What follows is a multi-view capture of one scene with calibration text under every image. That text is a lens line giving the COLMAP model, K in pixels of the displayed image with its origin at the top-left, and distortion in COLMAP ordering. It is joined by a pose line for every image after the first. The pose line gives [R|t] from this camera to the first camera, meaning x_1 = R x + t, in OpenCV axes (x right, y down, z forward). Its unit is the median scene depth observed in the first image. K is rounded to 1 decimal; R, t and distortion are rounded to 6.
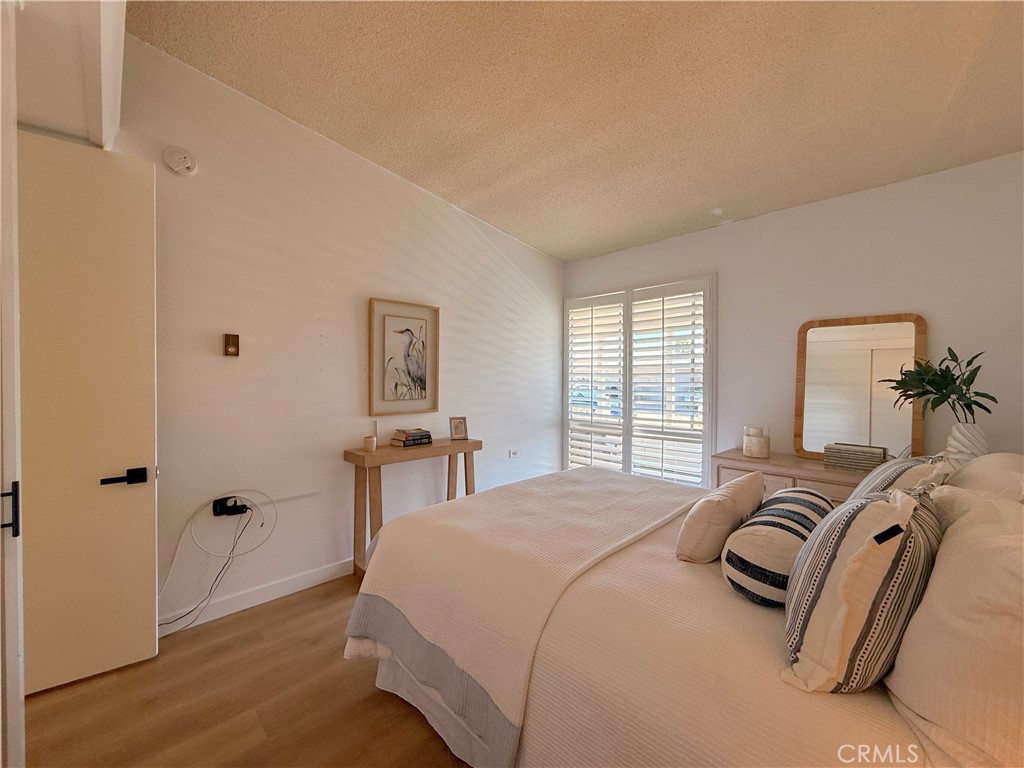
lens RADIAL K [[408.3, 0, 513.7], [0, 408.3, 379.5], [0, 0, 1]] dist [-0.000818, 0.000713]
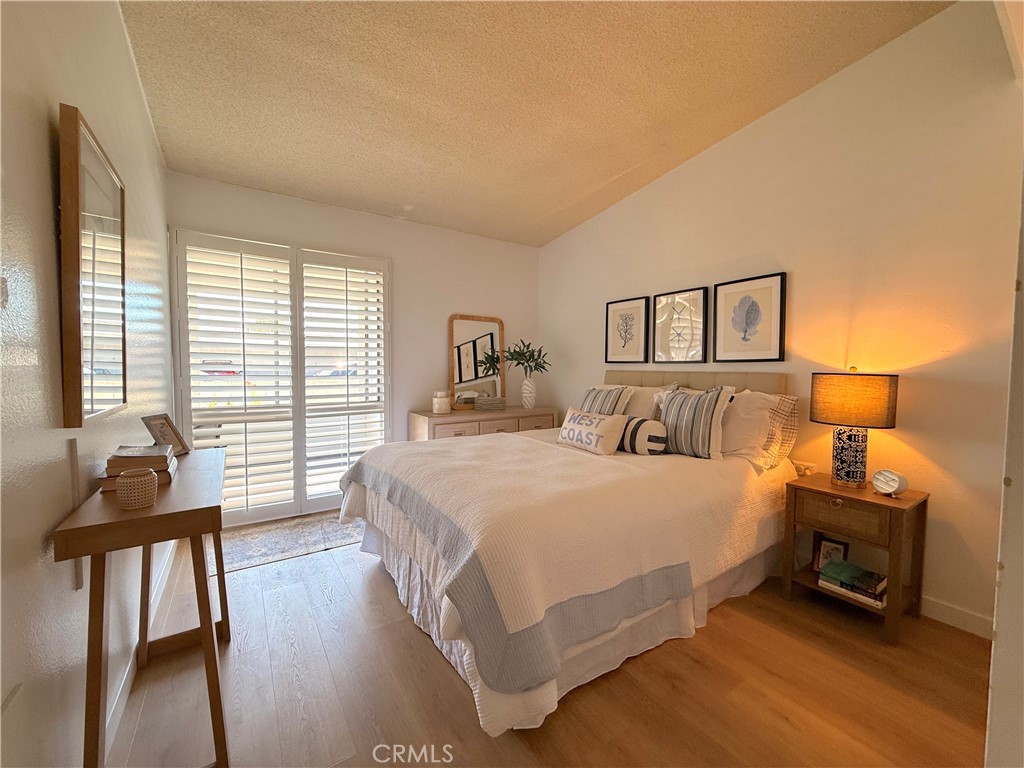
lens RADIAL K [[408.3, 0, 519.6], [0, 408.3, 383.0], [0, 0, 1]] dist [-0.000818, 0.000713]
pose [[0.161471, -0.061925, 0.984933, -0.538251], [-0.013624, 0.997794, 0.064967, 0.001069], [-0.986783, -0.023909, 0.160271, 0.435970]]
